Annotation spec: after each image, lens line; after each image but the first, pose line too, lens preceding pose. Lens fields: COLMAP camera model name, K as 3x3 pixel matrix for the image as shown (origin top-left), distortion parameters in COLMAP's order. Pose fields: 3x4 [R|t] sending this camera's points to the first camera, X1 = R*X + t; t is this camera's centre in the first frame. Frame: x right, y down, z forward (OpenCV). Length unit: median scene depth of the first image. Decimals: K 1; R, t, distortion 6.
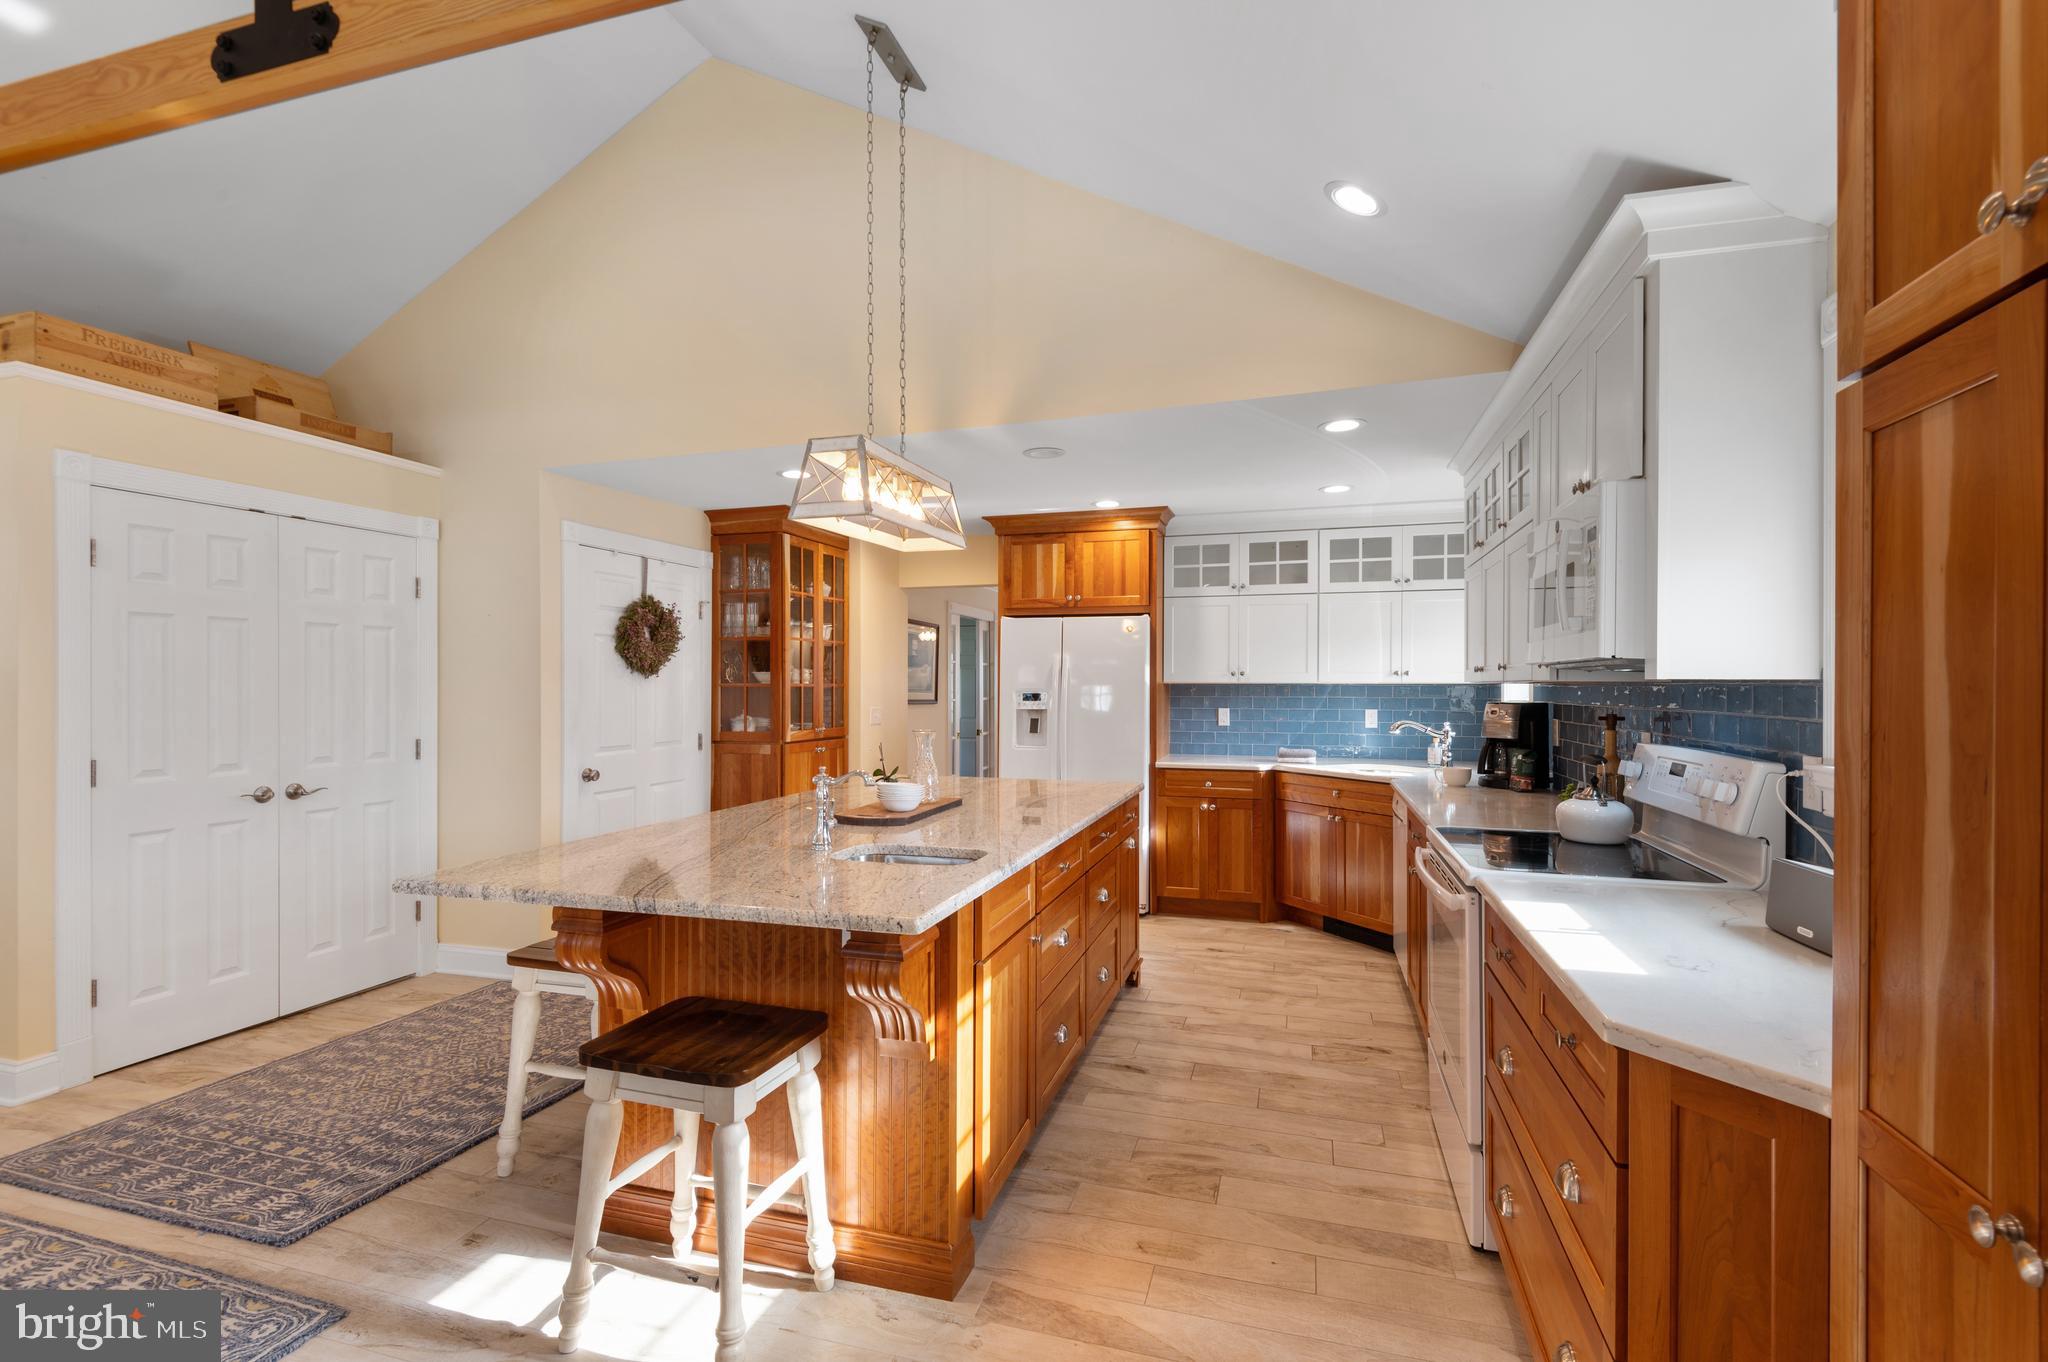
lens RADIAL K [[932.2, 0, 1013.9], [0, 932.2, 683.3], [0, 0, 1]] dist [-0.003564, -0.004038]
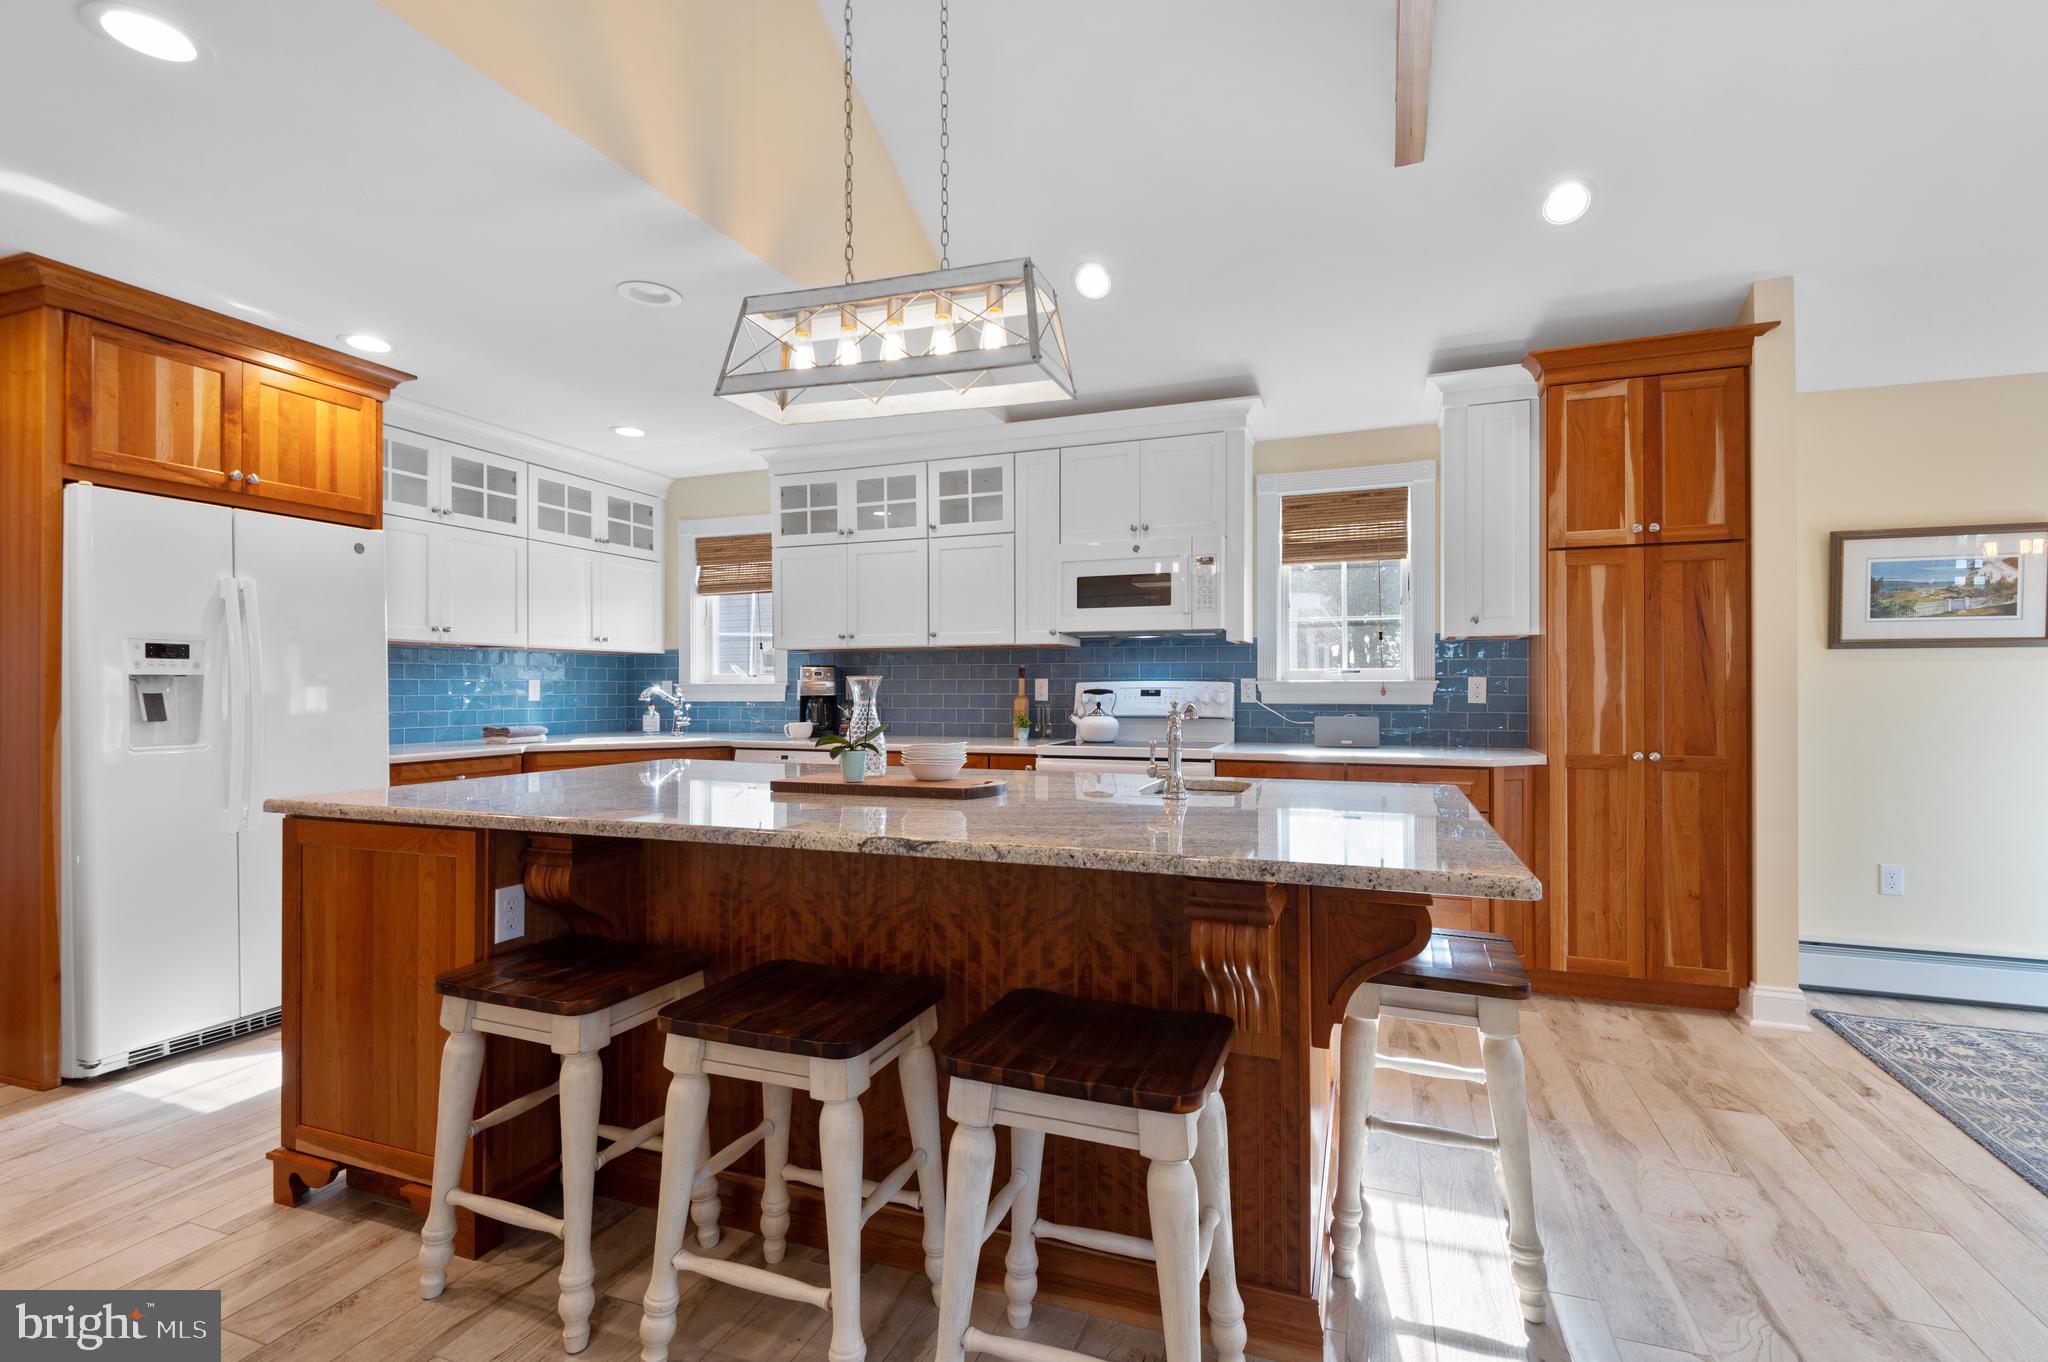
lens RADIAL K [[932.2, 0, 1024.3], [0, 932.2, 680.5], [0, 0, 1]] dist [-0.003564, -0.004038]
pose [[0.053948, 0.007279, 0.998517, -0.468294], [0.003000, 0.999968, -0.007452, 0.036481], [-0.998539, 0.003398, 0.053924, 0.501396]]
